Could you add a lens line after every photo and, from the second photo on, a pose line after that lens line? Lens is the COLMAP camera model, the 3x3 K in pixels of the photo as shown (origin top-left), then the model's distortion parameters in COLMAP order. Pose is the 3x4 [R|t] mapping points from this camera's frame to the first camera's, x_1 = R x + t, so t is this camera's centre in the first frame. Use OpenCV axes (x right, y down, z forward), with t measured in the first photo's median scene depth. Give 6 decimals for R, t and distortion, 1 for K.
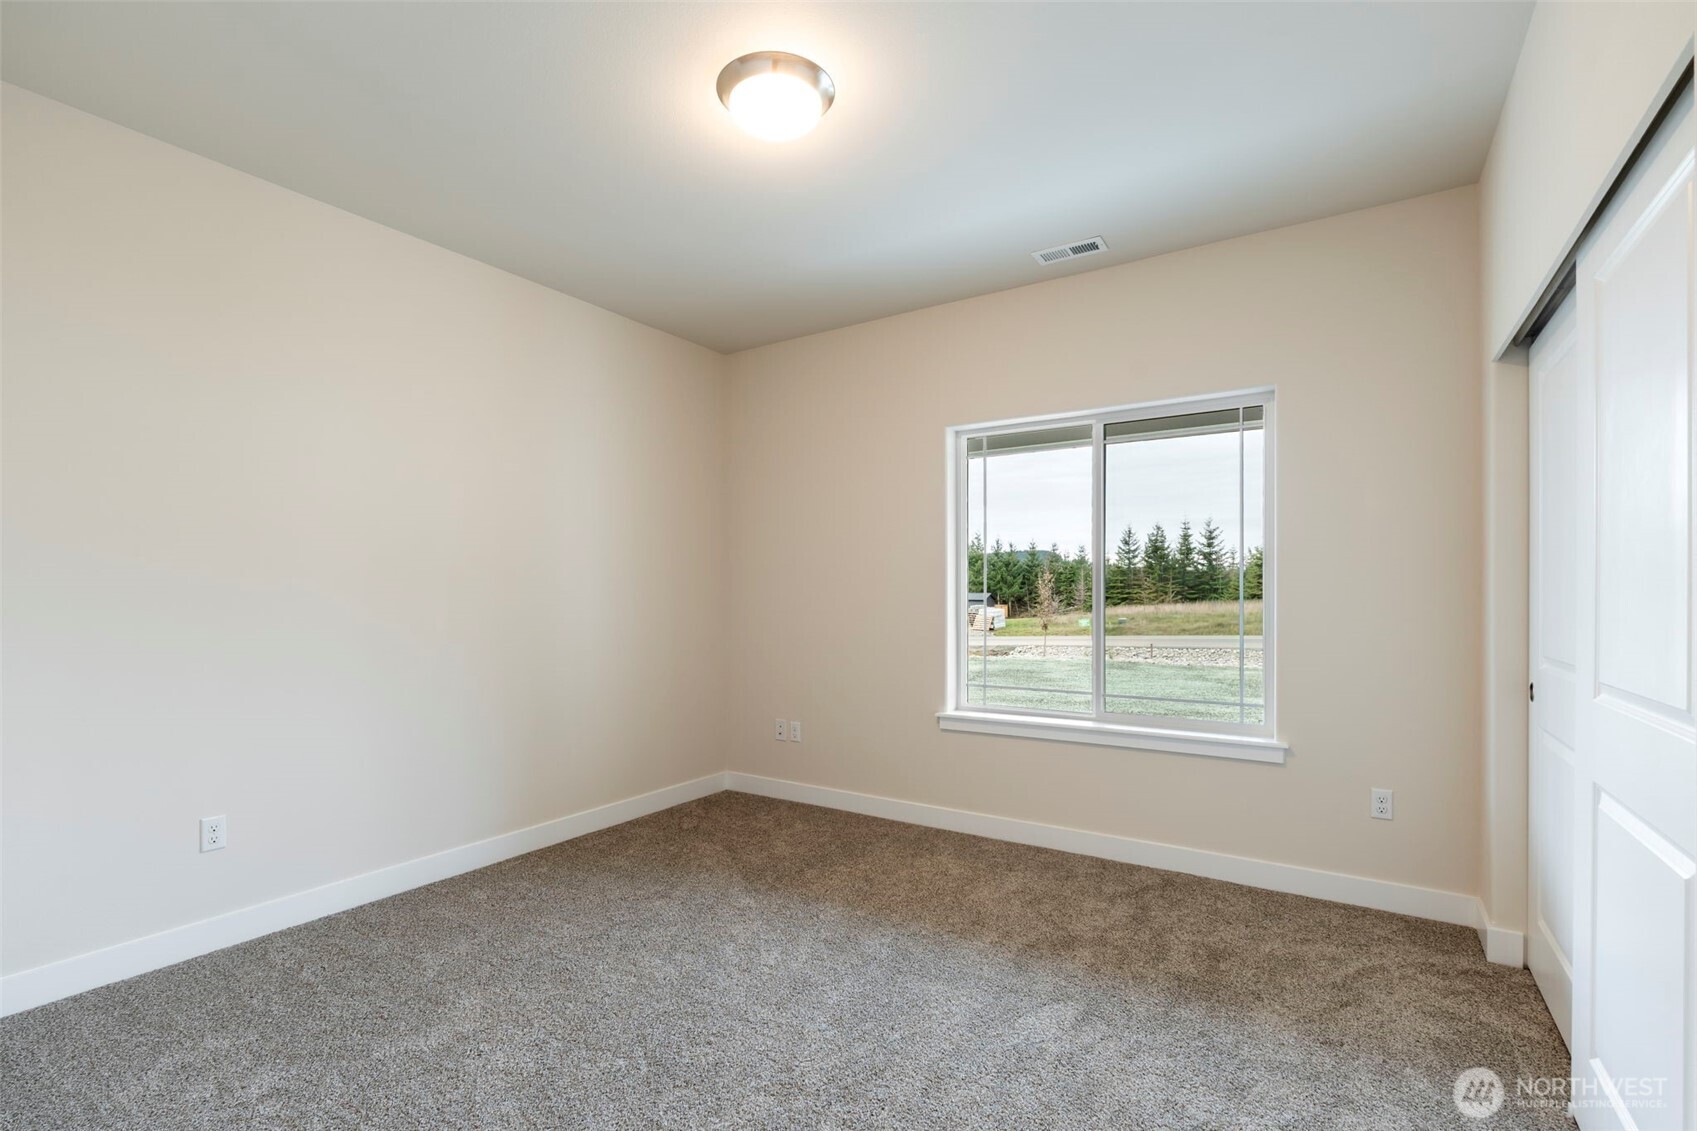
lens RADIAL K [[757.4, 0, 852.9], [0, 757.4, 586.7], [0, 0, 1]] dist [0.022359, 0.000308]
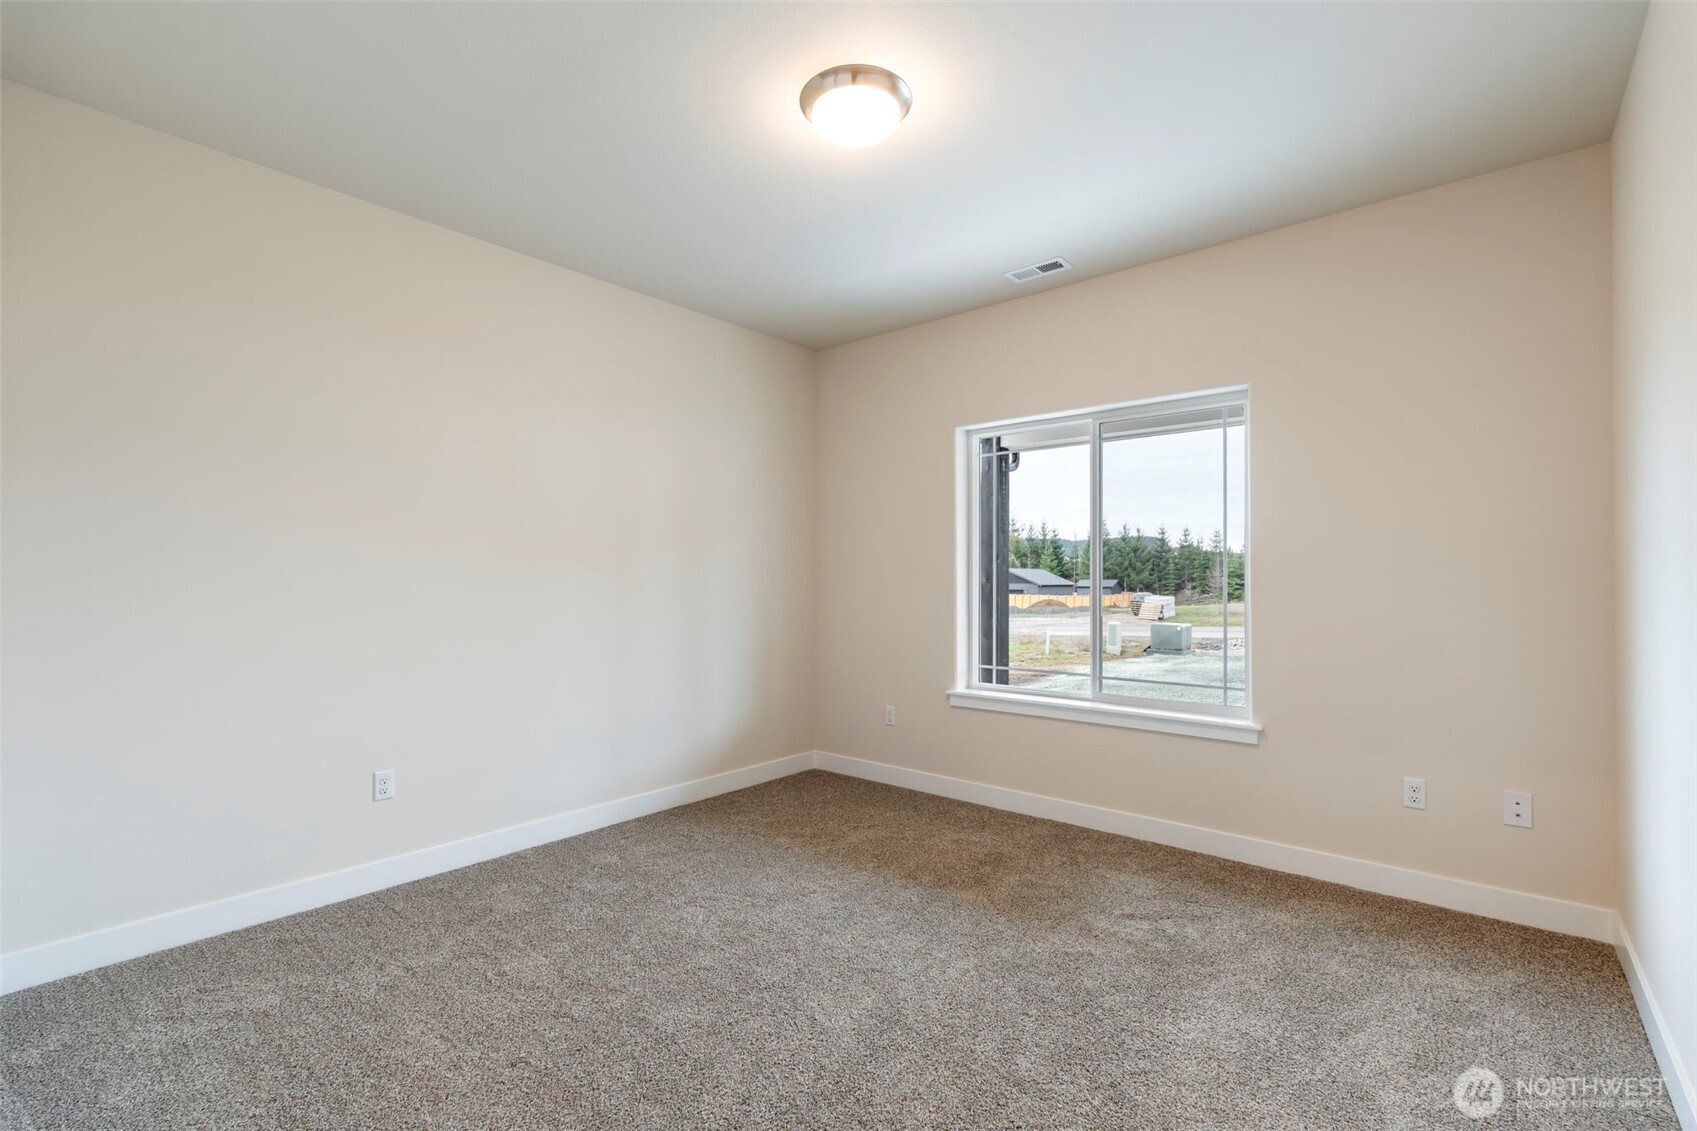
lens RADIAL K [[746.4, 0, 846.8], [0, 746.4, 581.2], [0, 0, 1]] dist [-0.001264, 0.000393]
pose [[0.990285, 0.005342, -0.138952, 0.116301], [-0.003873, 0.999934, 0.010839, -0.001742], [0.139001, -0.010195, 0.990240, -0.076792]]
